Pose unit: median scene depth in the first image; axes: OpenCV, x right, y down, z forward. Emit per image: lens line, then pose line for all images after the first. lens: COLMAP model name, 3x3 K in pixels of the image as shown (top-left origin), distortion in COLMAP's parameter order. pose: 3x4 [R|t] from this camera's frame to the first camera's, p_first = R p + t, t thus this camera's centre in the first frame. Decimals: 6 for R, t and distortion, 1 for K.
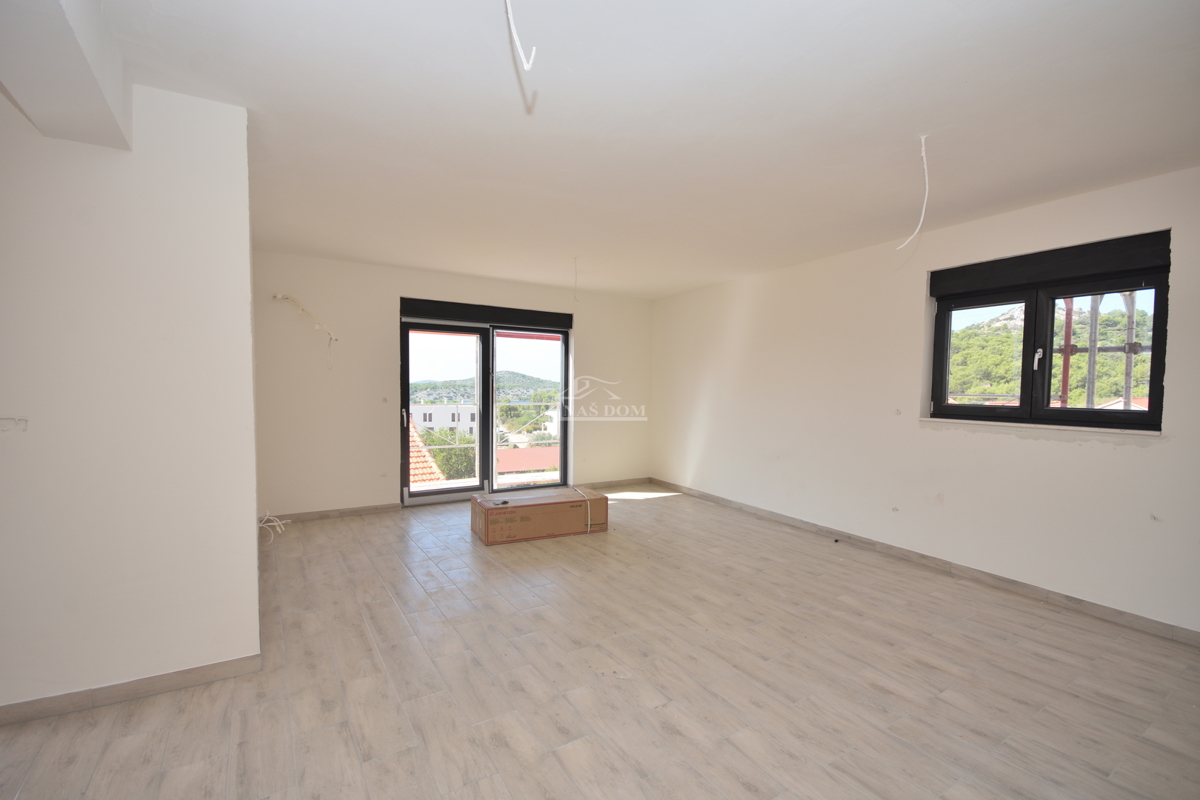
lens RADIAL K [[526.4, 0, 604.9], [0, 526.4, 413.2], [0, 0, 1]] dist [-0.002149, -0.000134]
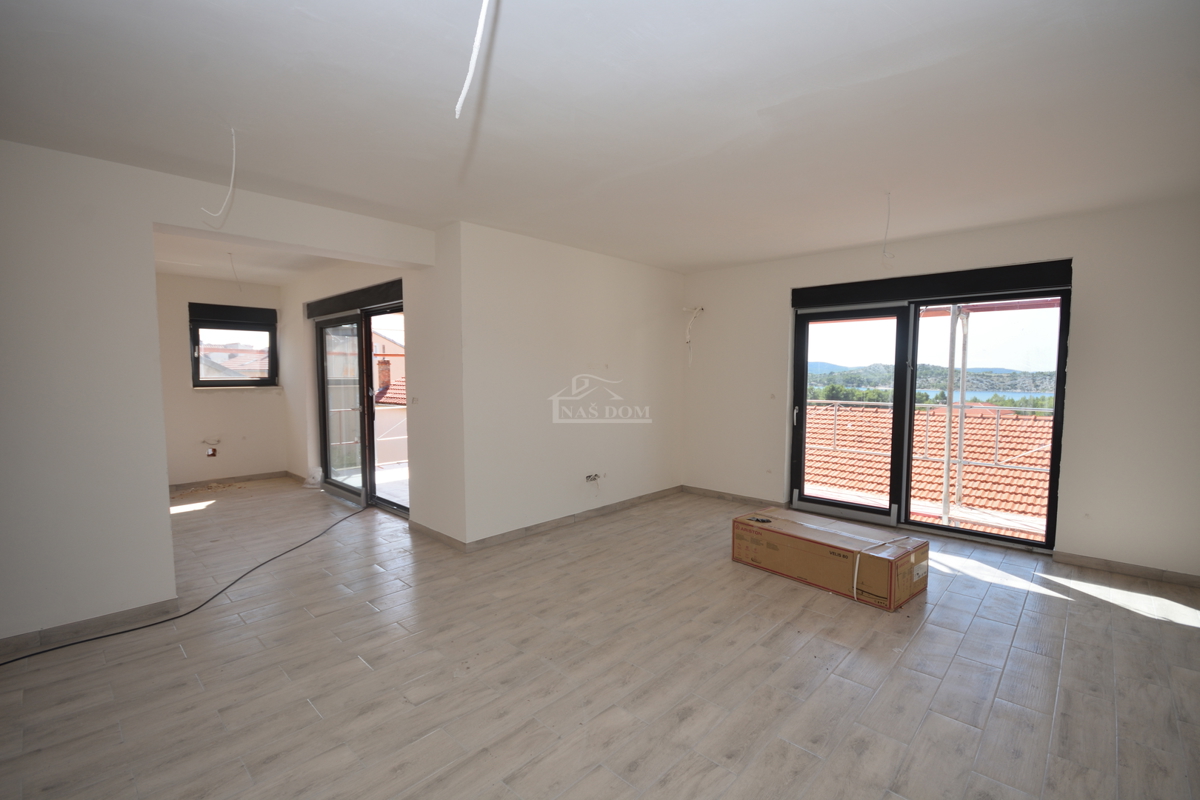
lens RADIAL K [[526.4, 0, 604.9], [0, 526.4, 413.2], [0, 0, 1]] dist [-0.002149, -0.000134]
pose [[0.235117, 0.062298, -0.969969, 0.788520], [-0.044323, 0.997593, 0.053328, -0.053629], [0.970956, 0.030454, 0.237312, 0.753201]]
